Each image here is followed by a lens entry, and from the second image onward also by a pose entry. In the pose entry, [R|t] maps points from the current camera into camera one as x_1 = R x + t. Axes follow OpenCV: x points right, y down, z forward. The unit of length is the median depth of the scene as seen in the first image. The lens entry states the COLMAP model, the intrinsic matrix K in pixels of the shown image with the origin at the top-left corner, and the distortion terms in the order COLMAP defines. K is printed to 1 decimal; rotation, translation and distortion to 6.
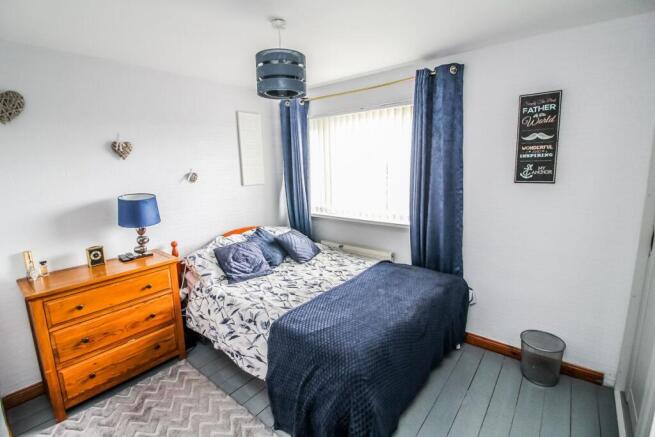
lens RADIAL K [[302.3, 0, 328.3], [0, 302.3, 209.7], [0, 0, 1]] dist [-0.000514, -0.000732]
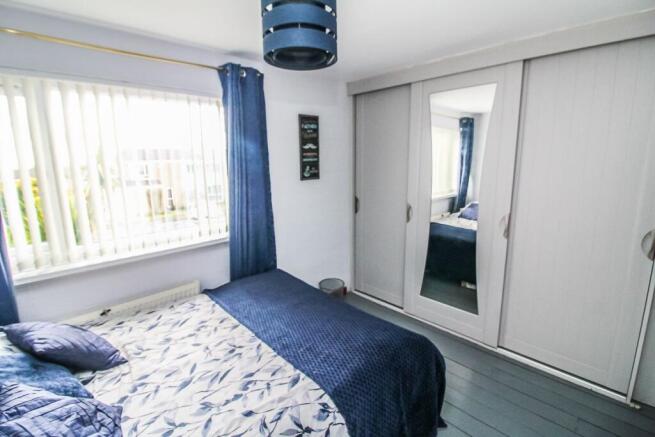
lens RADIAL K [[302.3, 0, 328.3], [0, 302.3, 209.7], [0, 0, 1]] dist [-0.000514, -0.000732]
pose [[0.123867, -0.145594, 0.981560, -0.660944], [0.167334, 0.978076, 0.123960, -0.105519], [-0.978088, 0.148894, 0.145514, 0.700965]]
